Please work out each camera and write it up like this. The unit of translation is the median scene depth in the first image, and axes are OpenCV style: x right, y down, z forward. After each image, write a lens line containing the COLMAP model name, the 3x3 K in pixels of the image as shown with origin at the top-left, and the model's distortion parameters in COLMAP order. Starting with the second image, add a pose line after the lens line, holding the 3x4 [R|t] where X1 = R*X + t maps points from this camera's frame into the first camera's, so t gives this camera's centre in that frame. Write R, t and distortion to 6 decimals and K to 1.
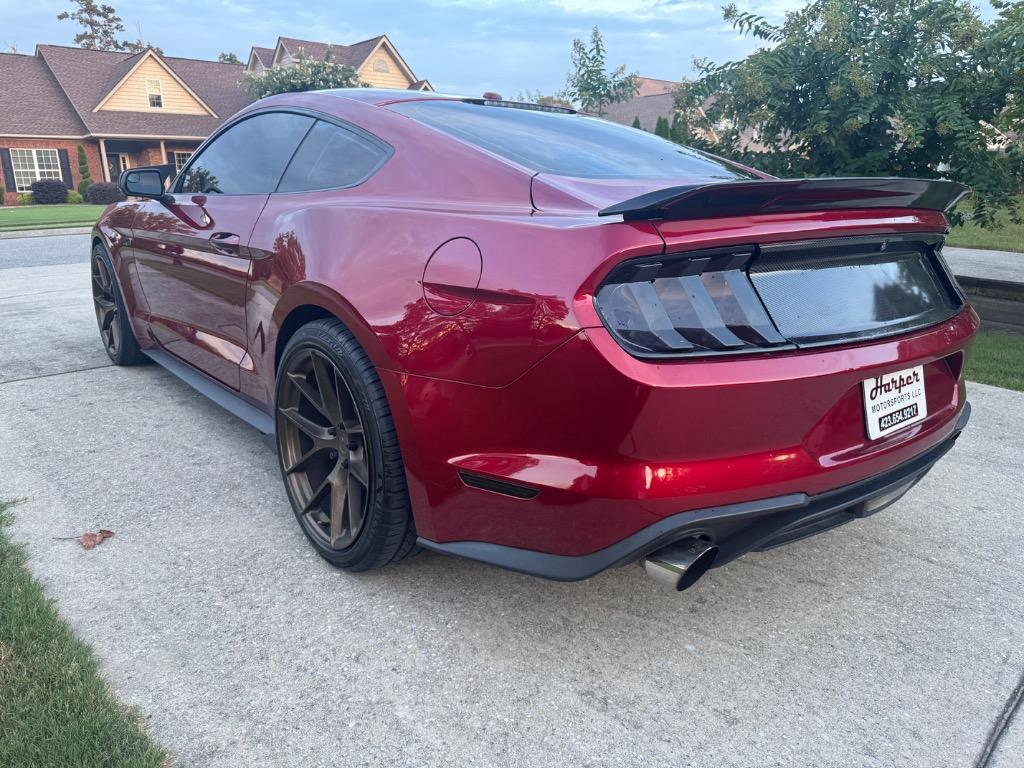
lens RADIAL K [[727.6, 0, 505.9], [0, 727.6, 384.4], [0, 0, 1]] dist [0.001246, -0.006340]
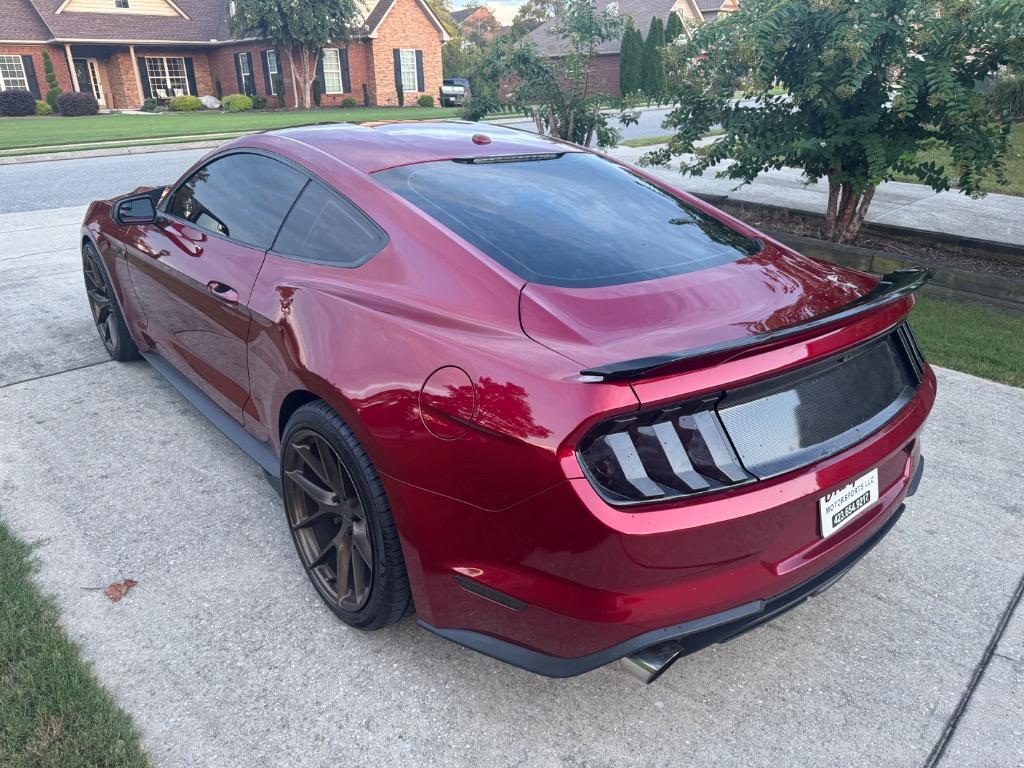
lens RADIAL K [[726.5, 0, 507.6], [0, 726.5, 383.7], [0, 0, 1]] dist [-0.002662, -0.001586]
pose [[0.999841, -0.006461, 0.016623, -0.000411], [0.004390, 0.992549, 0.121768, -0.229521], [-0.017286, -0.121676, 0.992419, -0.053146]]
